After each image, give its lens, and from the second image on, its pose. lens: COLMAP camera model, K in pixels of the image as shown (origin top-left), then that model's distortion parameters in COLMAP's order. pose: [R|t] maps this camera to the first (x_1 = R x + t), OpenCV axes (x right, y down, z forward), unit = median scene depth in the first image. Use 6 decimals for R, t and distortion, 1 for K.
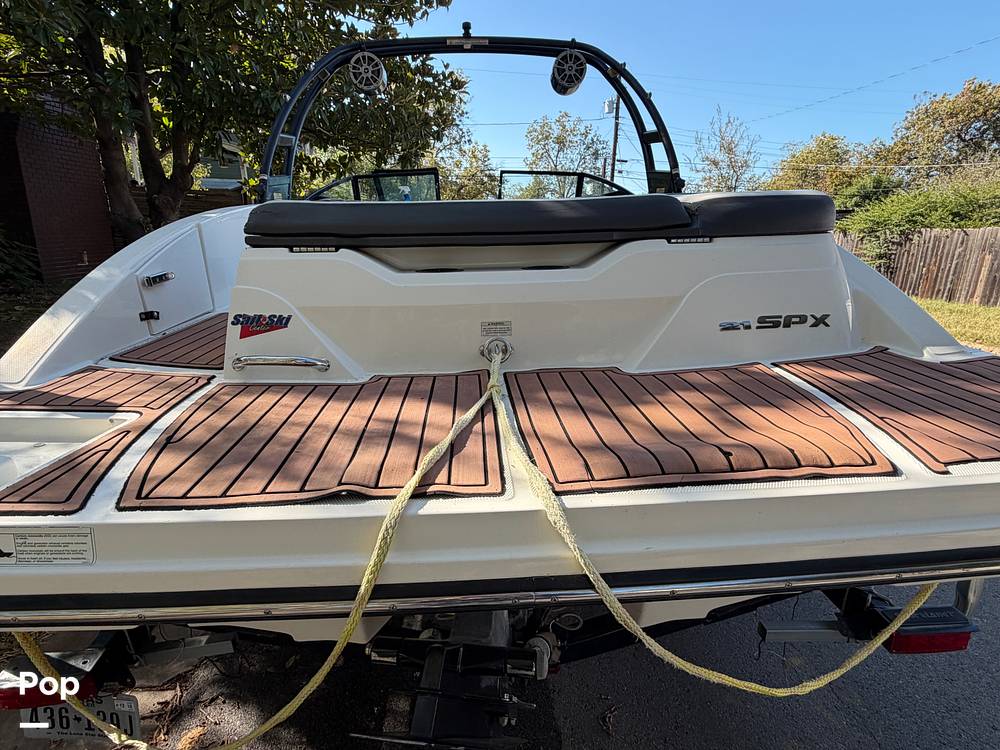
lens RADIAL K [[523.8, 0, 493.1], [0, 523.8, 375.9], [0, 0, 1]] dist [-0.001902, -0.000073]
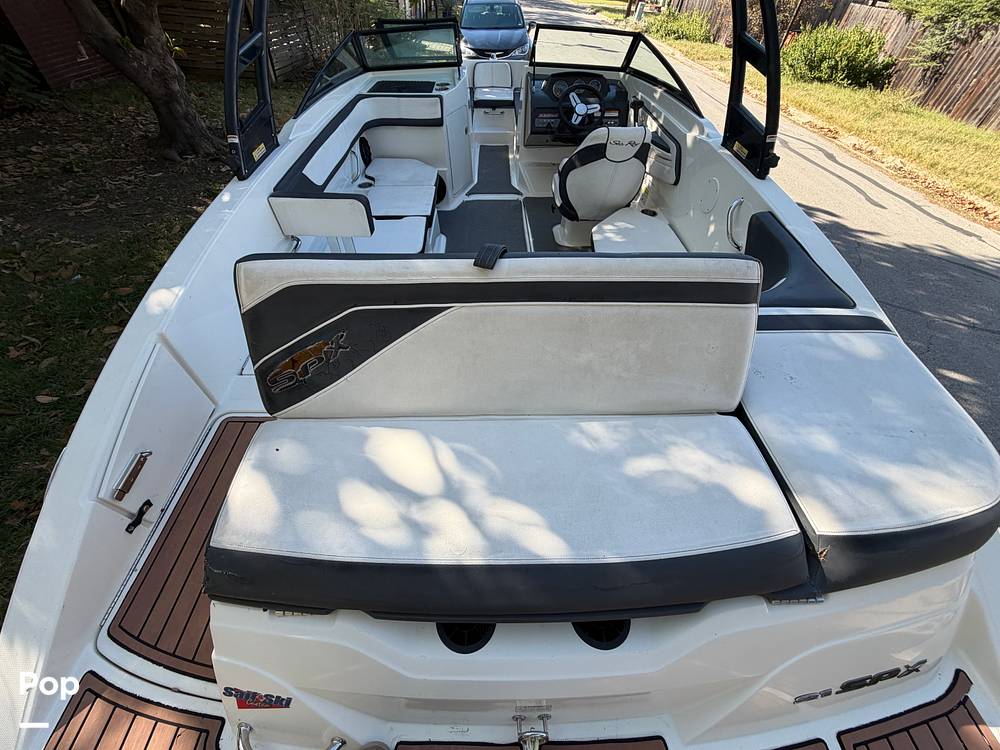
lens RADIAL K [[403.7, 0, 497.1], [0, 403.7, 377.4], [0, 0, 1]] dist [0.002319, -0.000526]
pose [[0.999148, 0.040760, -0.006536, -0.015279], [-0.031499, 0.855102, 0.517502, -0.190529], [0.026682, -0.516855, 0.855657, 0.152173]]
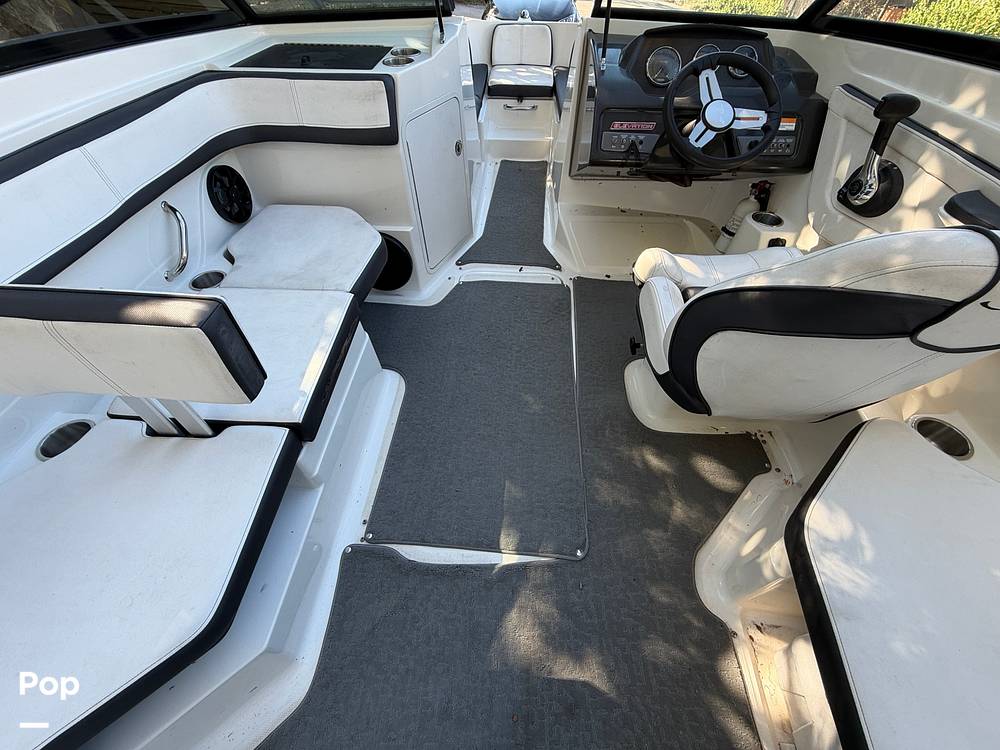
lens RADIAL K [[403.7, 0, 499.4], [0, 403.7, 367.9], [0, 0, 1]] dist [0.002319, -0.000526]
pose [[0.994059, 0.093230, -0.056161, -0.016374], [-0.049319, 0.845832, 0.531165, -0.213011], [0.097023, -0.525240, 0.845405, 0.491703]]
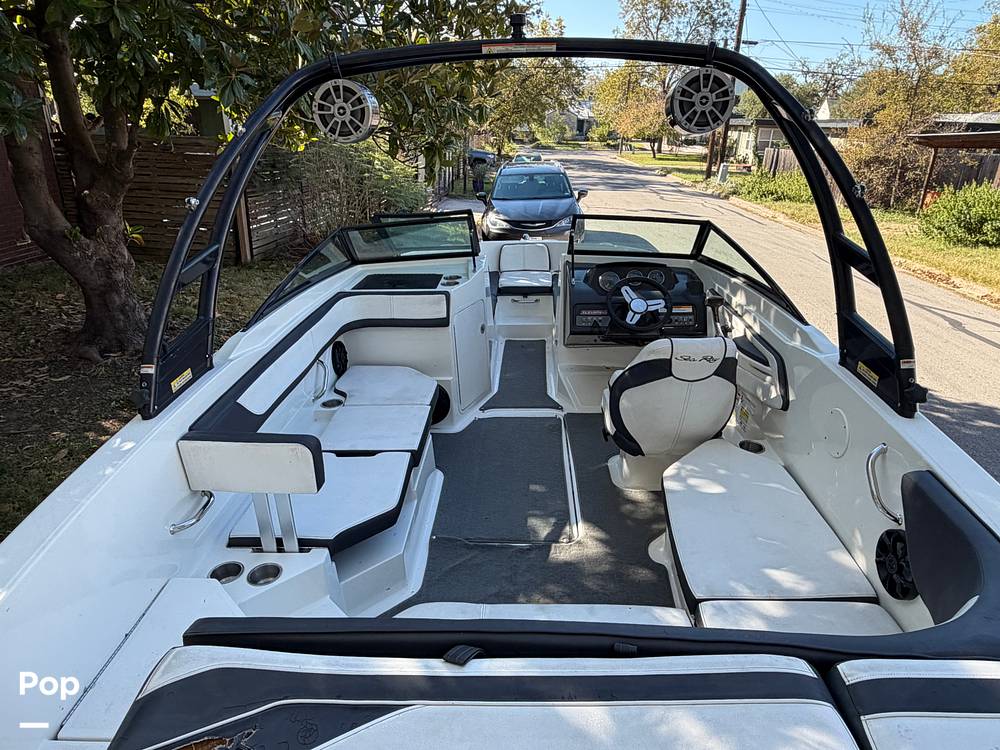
lens RADIAL K [[647.5, 0, 501.4], [0, 647.5, 376.1], [0, 0, 1]] dist [0.004319, -0.002364]
pose [[0.995437, 0.030861, -0.090296, 0.003599], [-0.020406, 0.993214, 0.114499, -0.219508], [0.093217, -0.112133, 0.989311, 0.161240]]
